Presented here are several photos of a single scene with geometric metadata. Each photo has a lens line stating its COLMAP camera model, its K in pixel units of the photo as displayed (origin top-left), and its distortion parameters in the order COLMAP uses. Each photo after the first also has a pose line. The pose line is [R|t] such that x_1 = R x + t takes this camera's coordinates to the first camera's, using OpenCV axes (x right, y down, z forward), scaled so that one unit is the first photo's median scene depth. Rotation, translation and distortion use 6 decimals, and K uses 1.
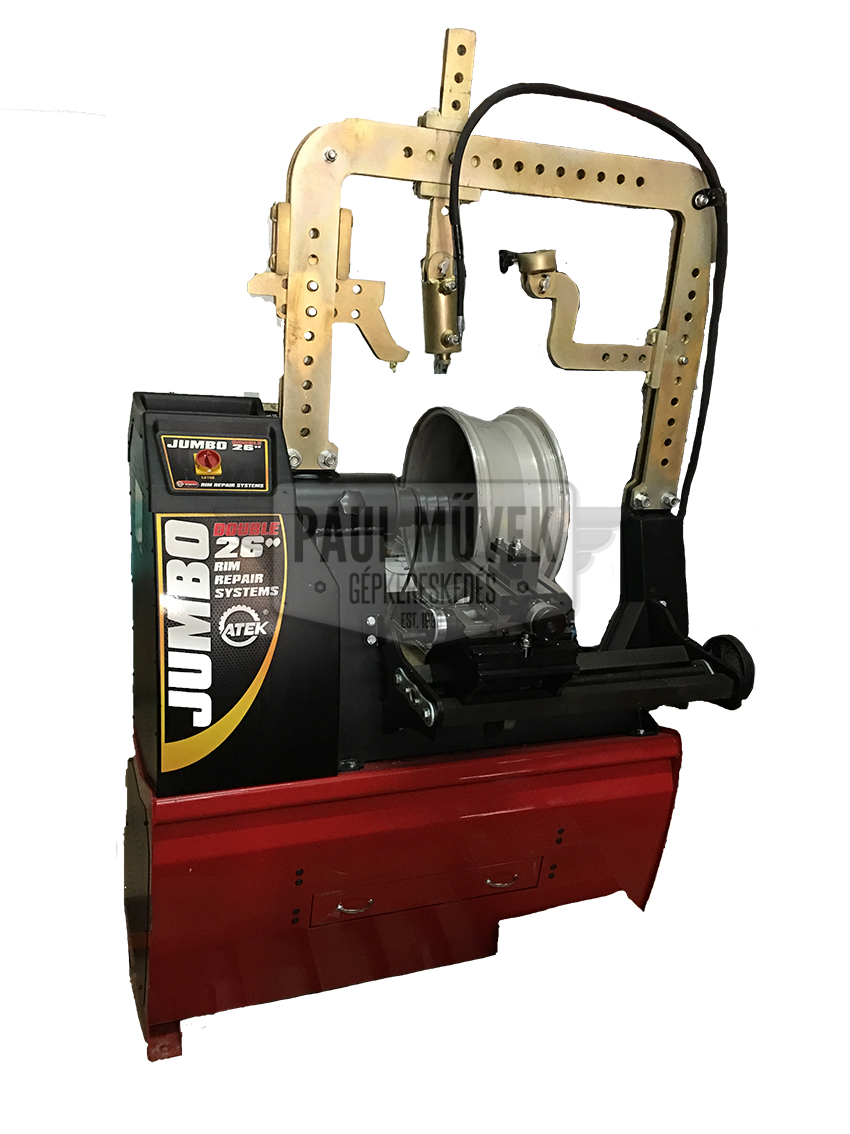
lens RADIAL K [[915.6, 0, 421.0], [0, 915.6, 547.3], [0, 0, 1]] dist [0.058252, 0.001986]
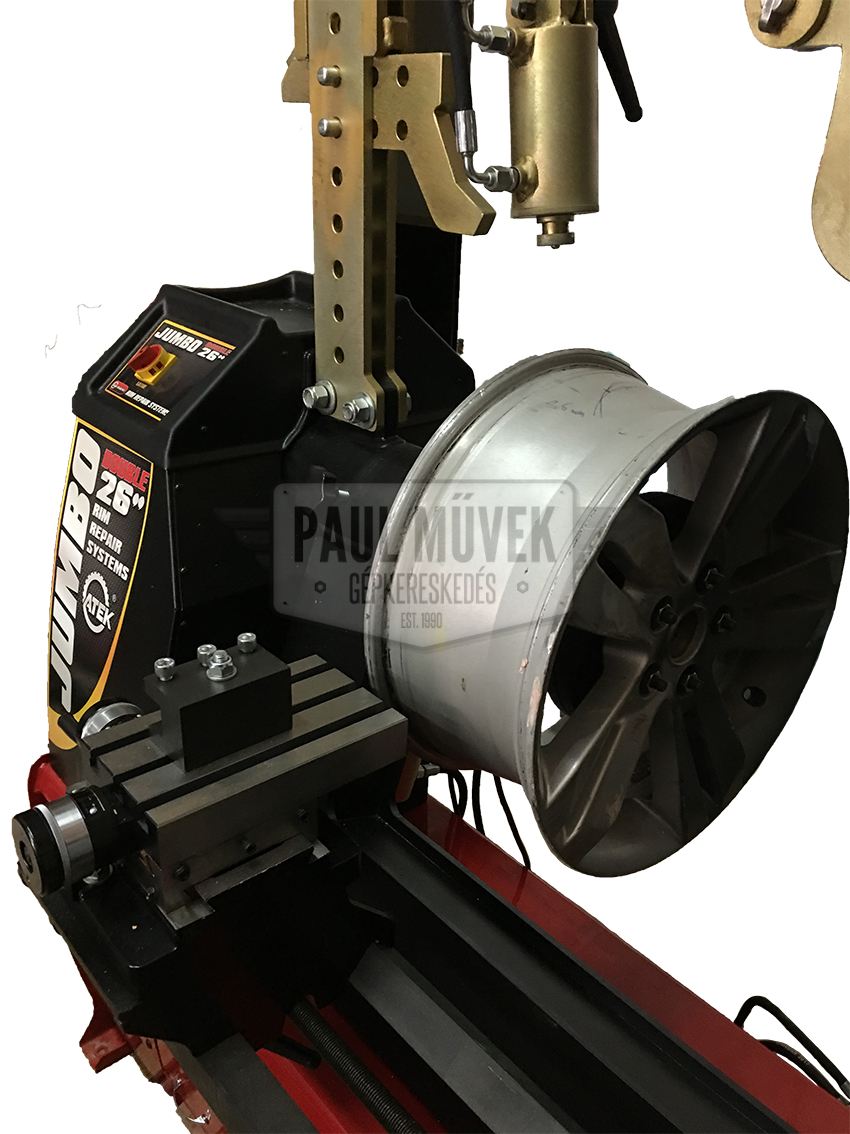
lens RADIAL K [[963.0, 0, 425.0], [0, 963.0, 567.0], [0, 0, 1]] dist [0.042683, -0.003051]
pose [[0.347555, 0.318944, -0.881748, 0.514560], [-0.269967, 0.934590, 0.231646, -0.171952], [0.897955, 0.157533, 0.410926, 0.910592]]
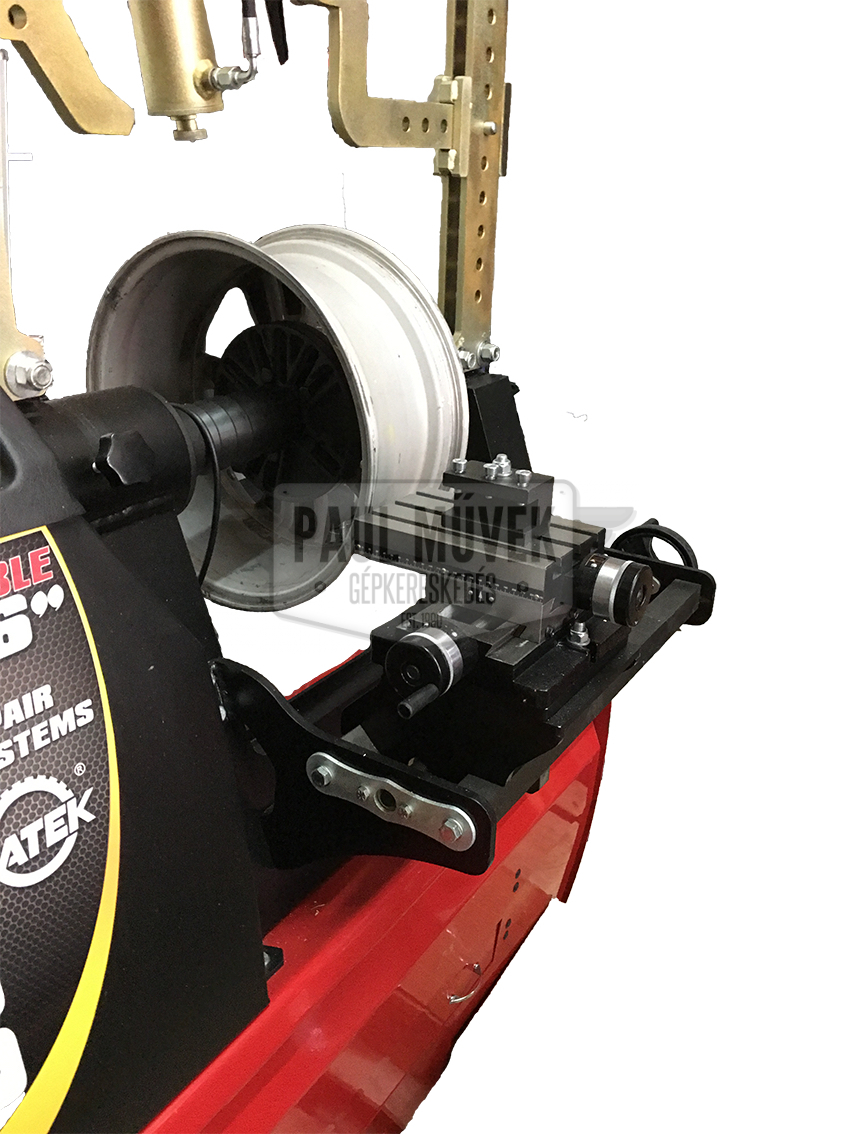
lens RADIAL K [[963.0, 0, 425.0], [0, 963.0, 567.0], [0, 0, 1]] dist [0.042683, -0.003051]
pose [[0.800956, -0.283312, 0.527450, -0.247478], [0.205288, 0.957508, 0.202573, -0.070187], [-0.562428, -0.053973, 0.825083, 0.566081]]
